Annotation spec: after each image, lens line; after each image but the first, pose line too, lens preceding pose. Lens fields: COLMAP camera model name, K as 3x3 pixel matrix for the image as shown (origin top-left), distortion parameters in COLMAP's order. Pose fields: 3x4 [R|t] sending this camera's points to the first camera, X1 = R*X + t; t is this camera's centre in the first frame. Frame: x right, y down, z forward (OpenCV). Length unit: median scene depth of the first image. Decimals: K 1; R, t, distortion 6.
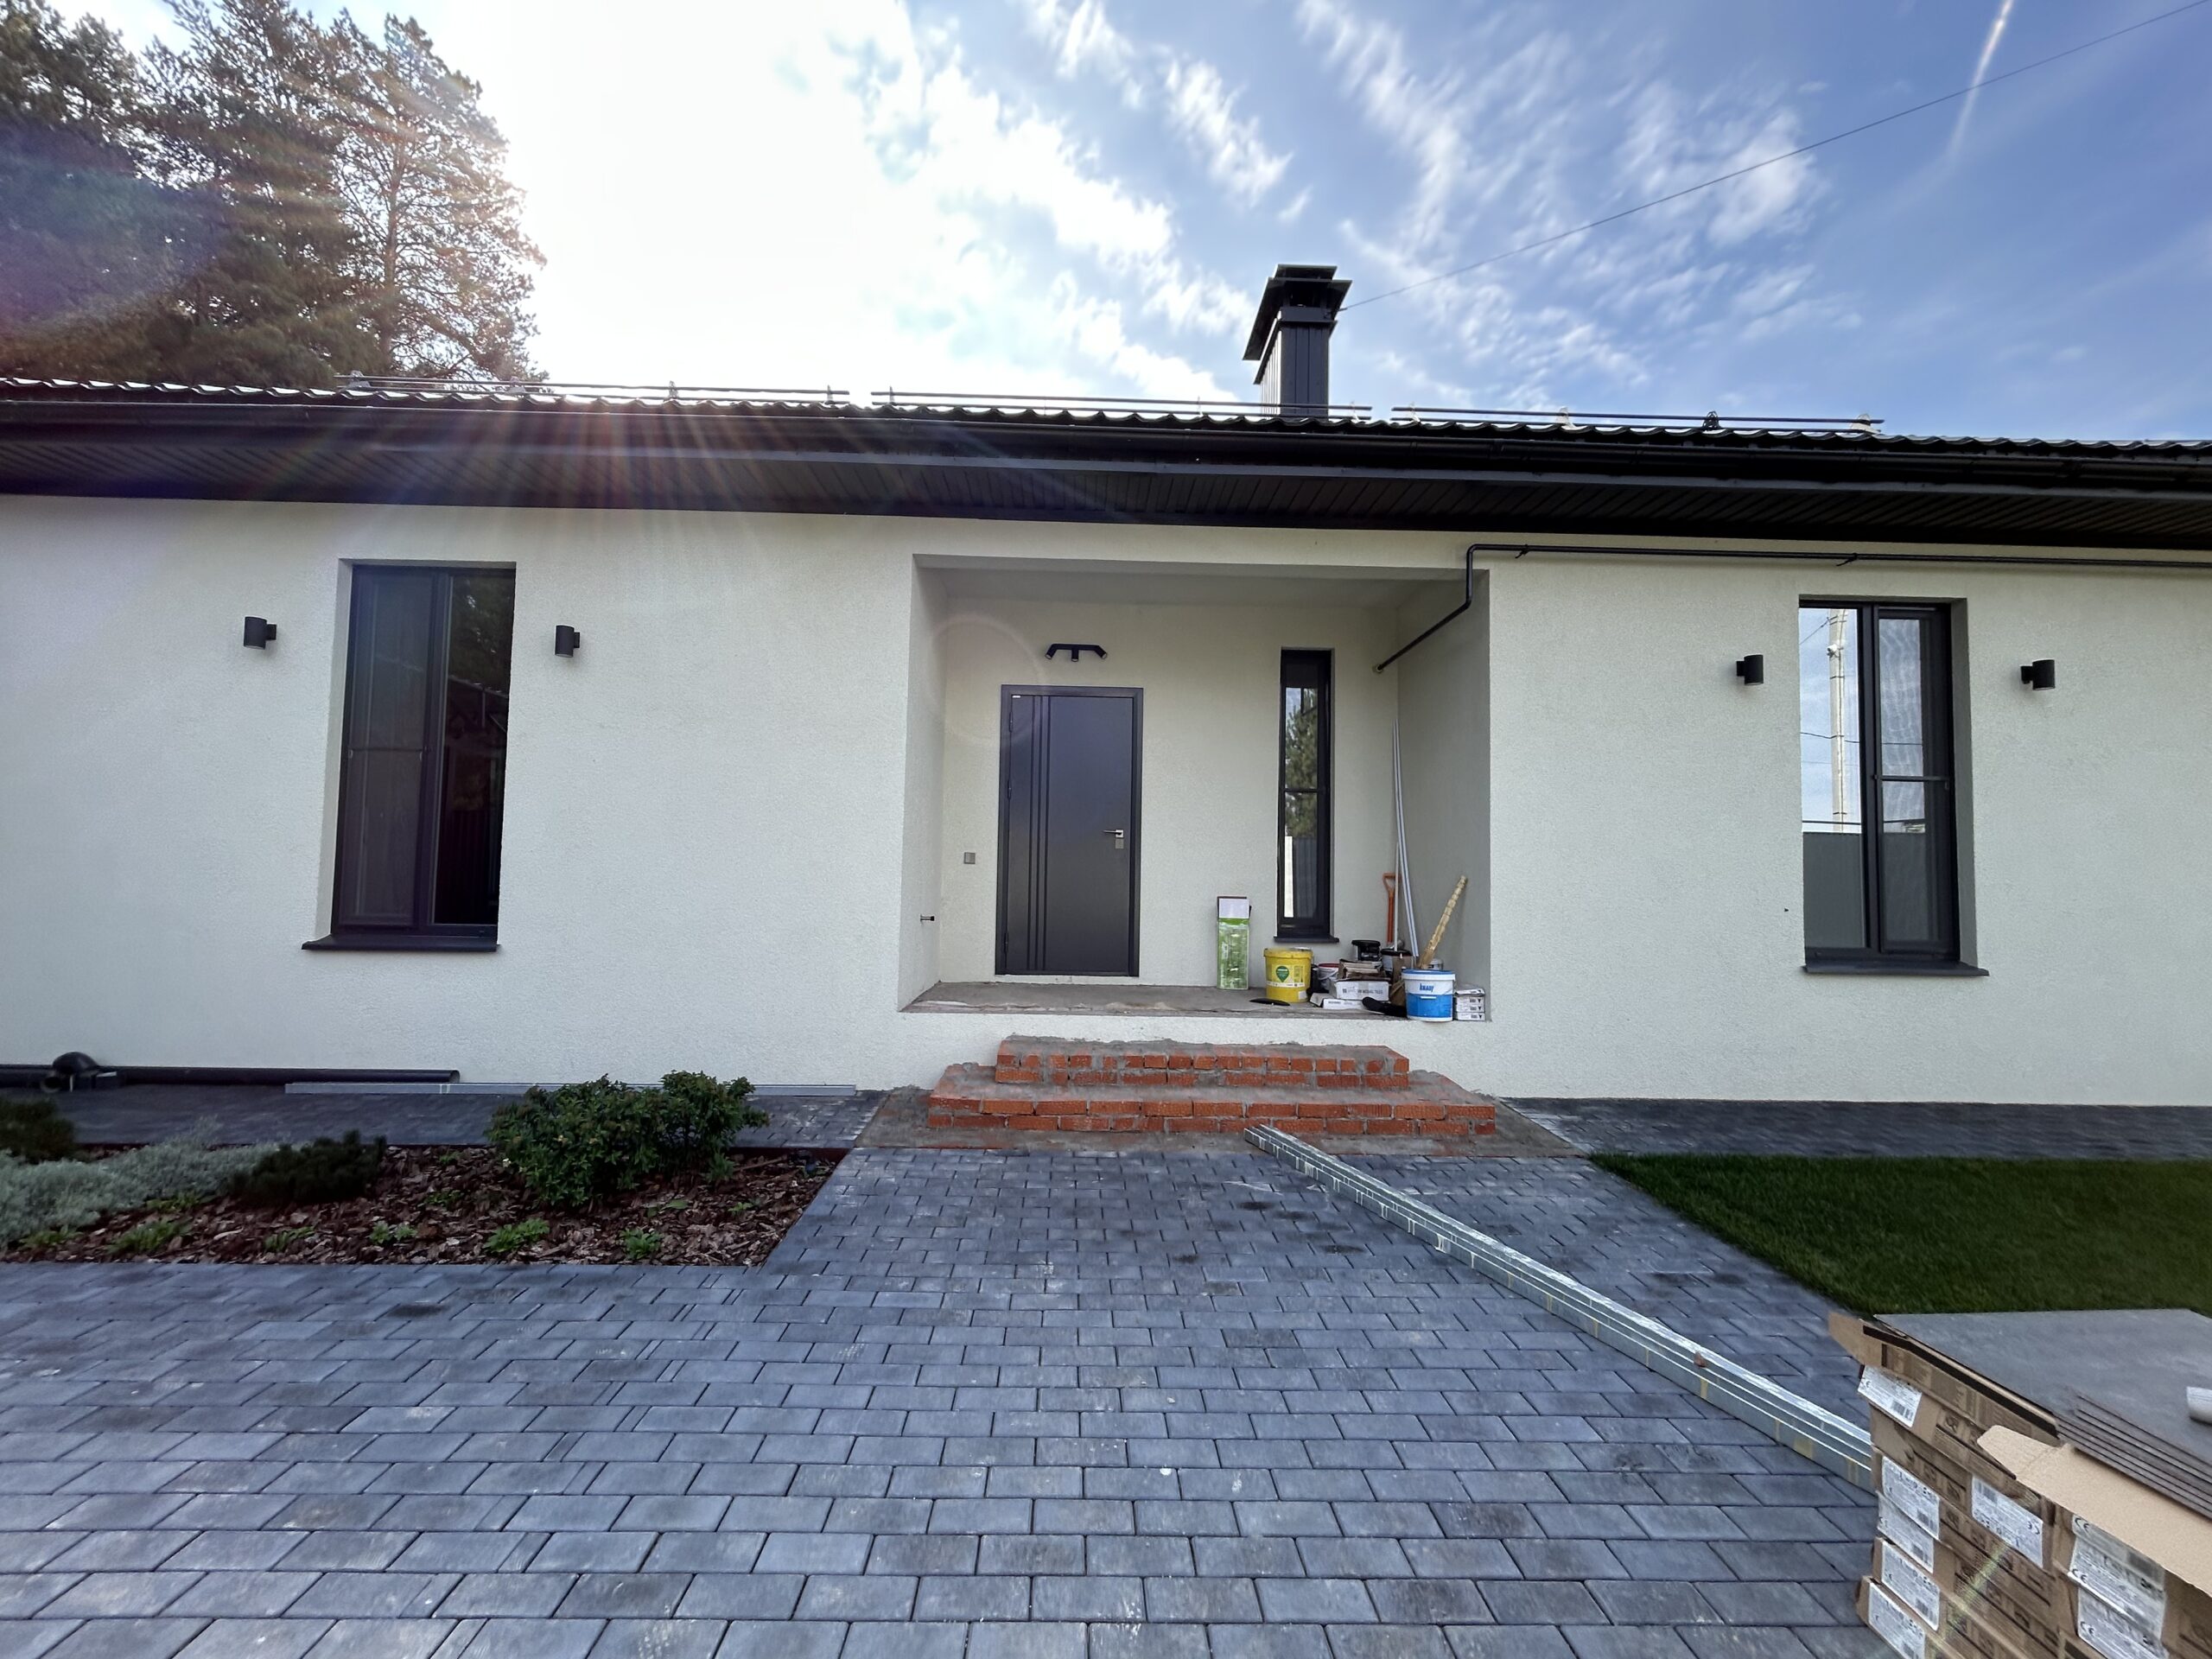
lens RADIAL K [[900.1, 0, 1077.2], [0, 900.1, 835.1], [0, 0, 1]] dist [0.001589, -0.000002]
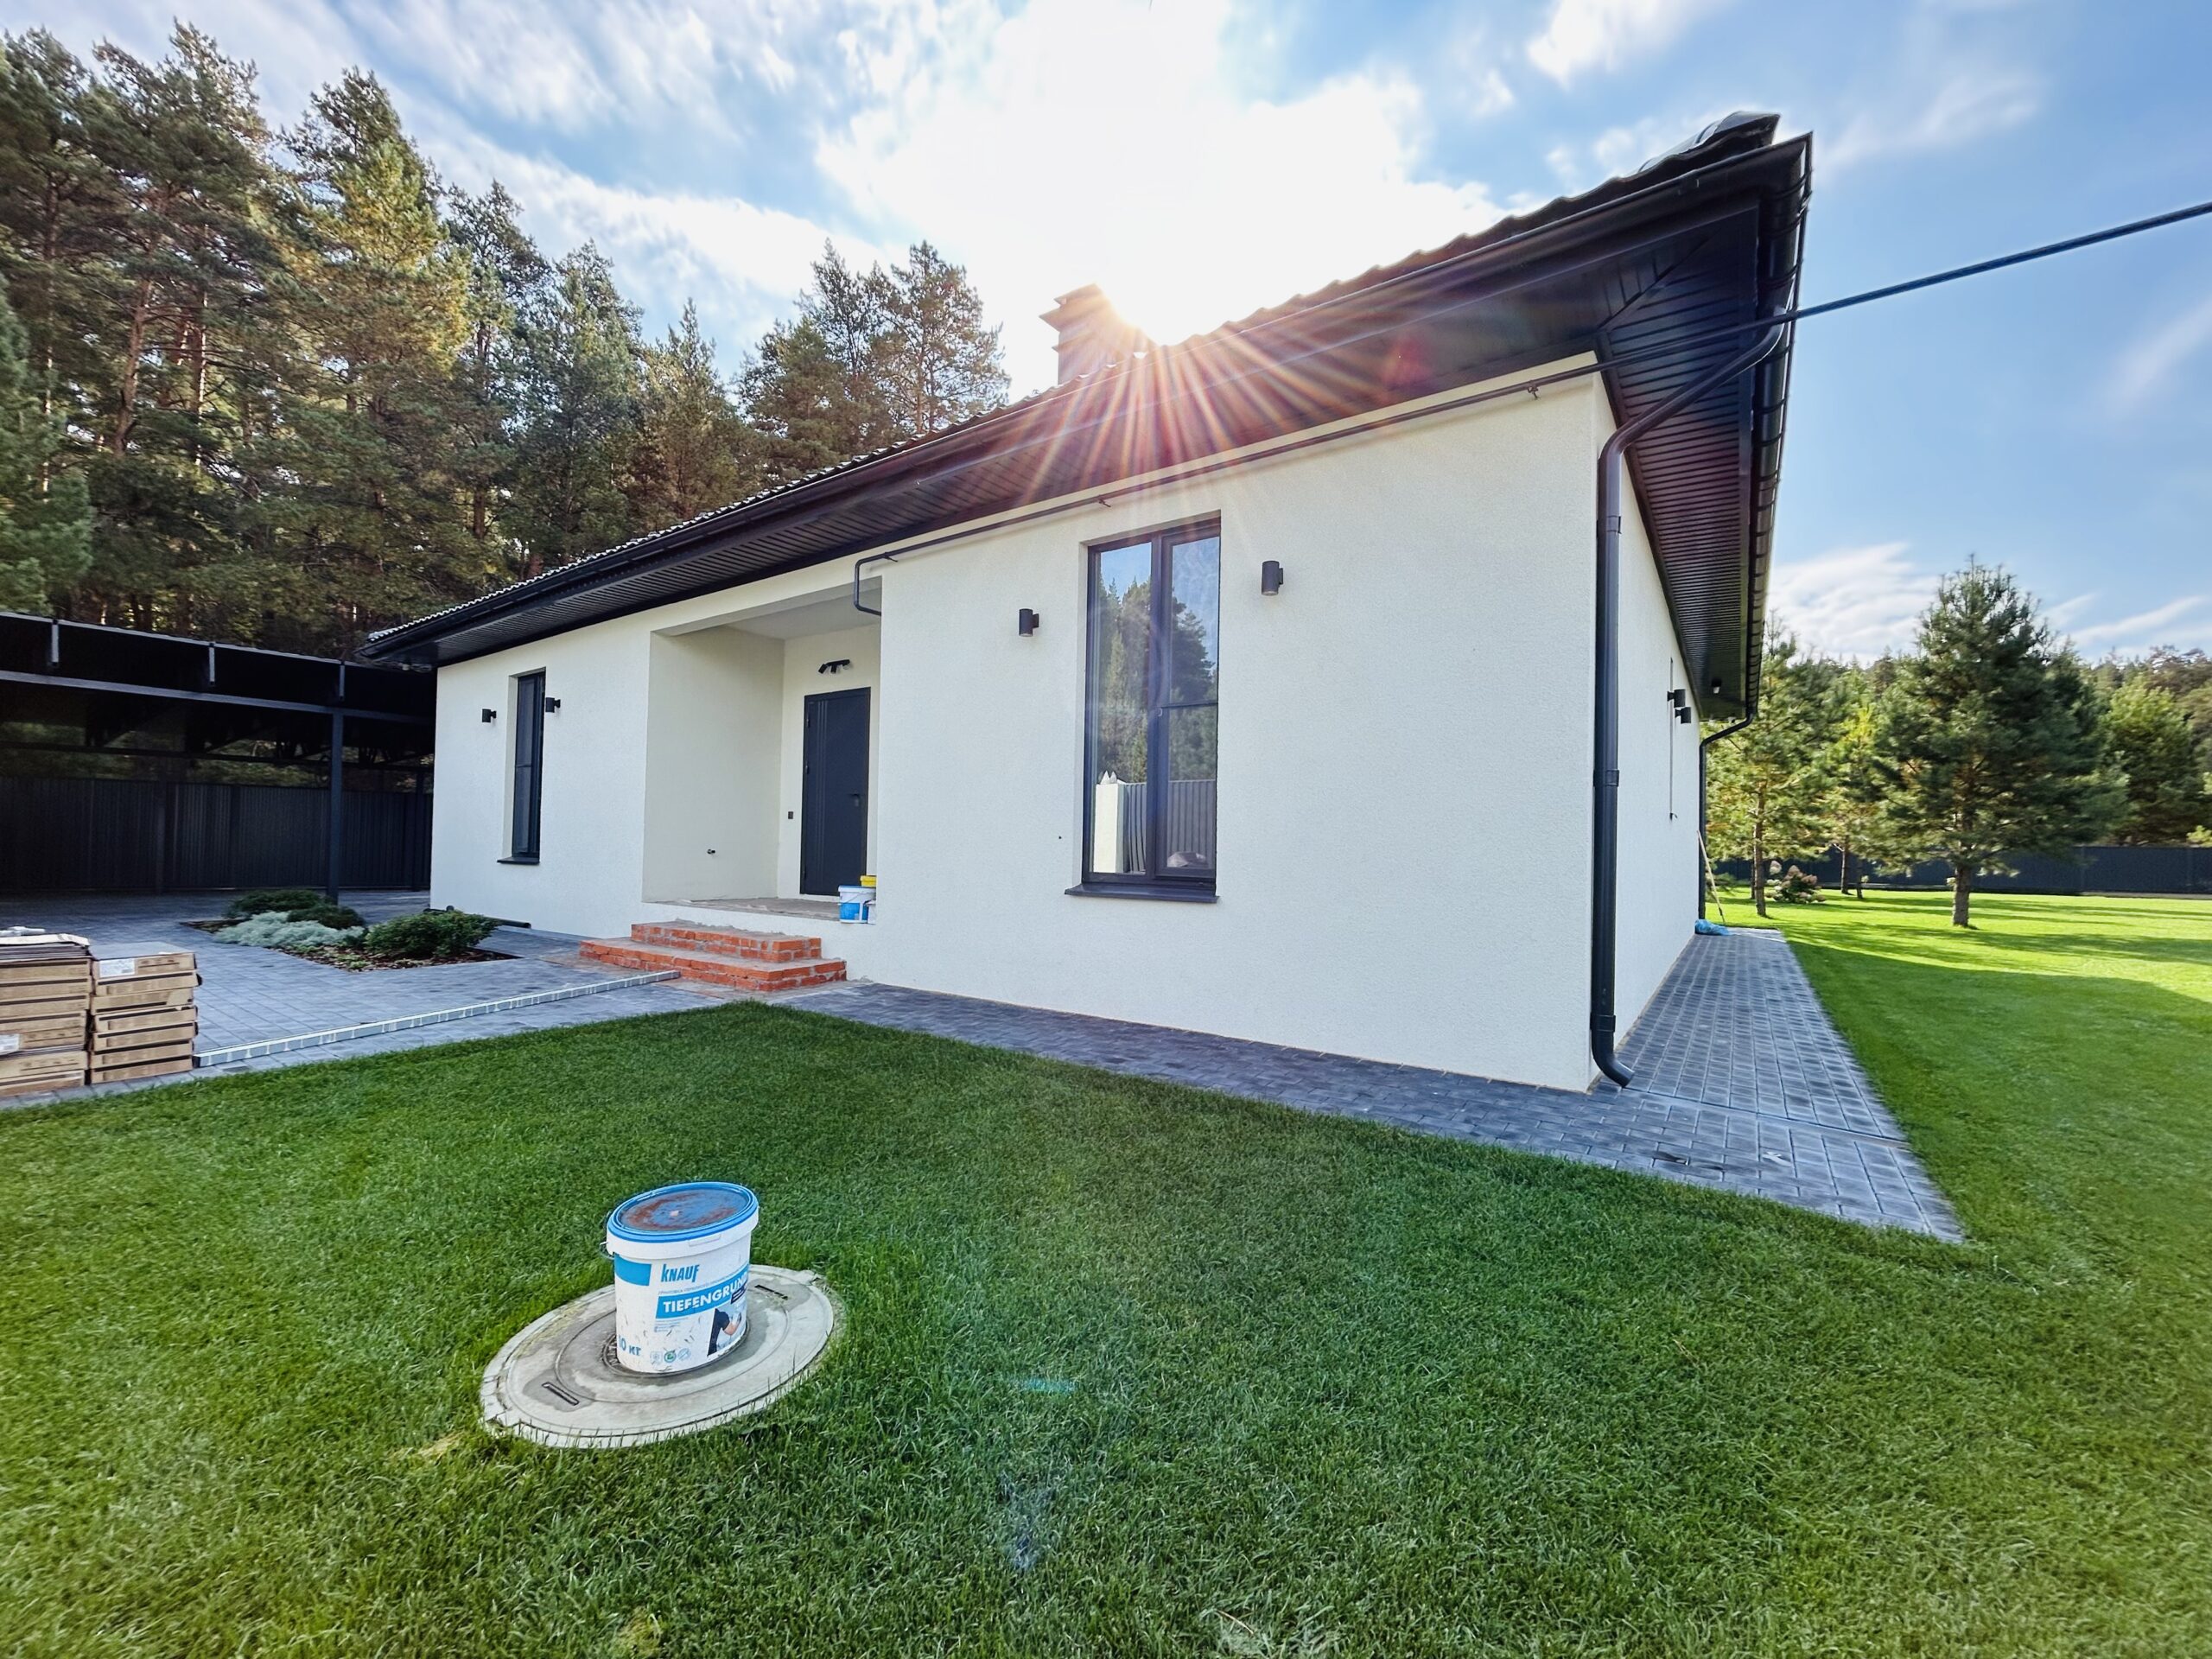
lens RADIAL K [[885.2, 0, 1102.8], [0, 885.2, 836.5], [0, 0, 1]] dist [-0.000456, -0.000665]
pose [[0.799919, -0.012886, -0.599970, 1.406247], [0.025735, 0.999586, 0.012843, 0.066352], [0.599556, -0.025713, 0.799919, 0.163206]]
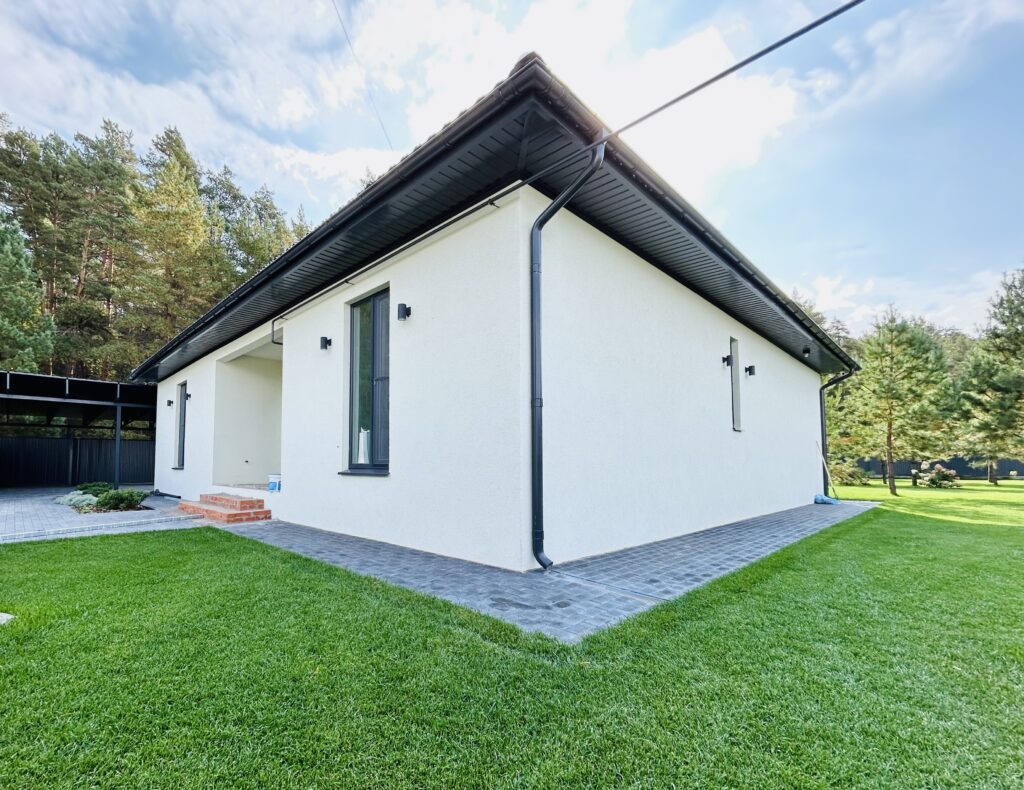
lens RADIAL K [[486.9, 0, 511.9], [0, 486.9, 443.6], [0, 0, 1]] dist [-0.003898, 0.000296]
pose [[0.651848, -0.057508, -0.756166, 1.883122], [0.046869, 0.998269, -0.035517, 0.131036], [0.756900, -0.012289, 0.653415, 0.508440]]
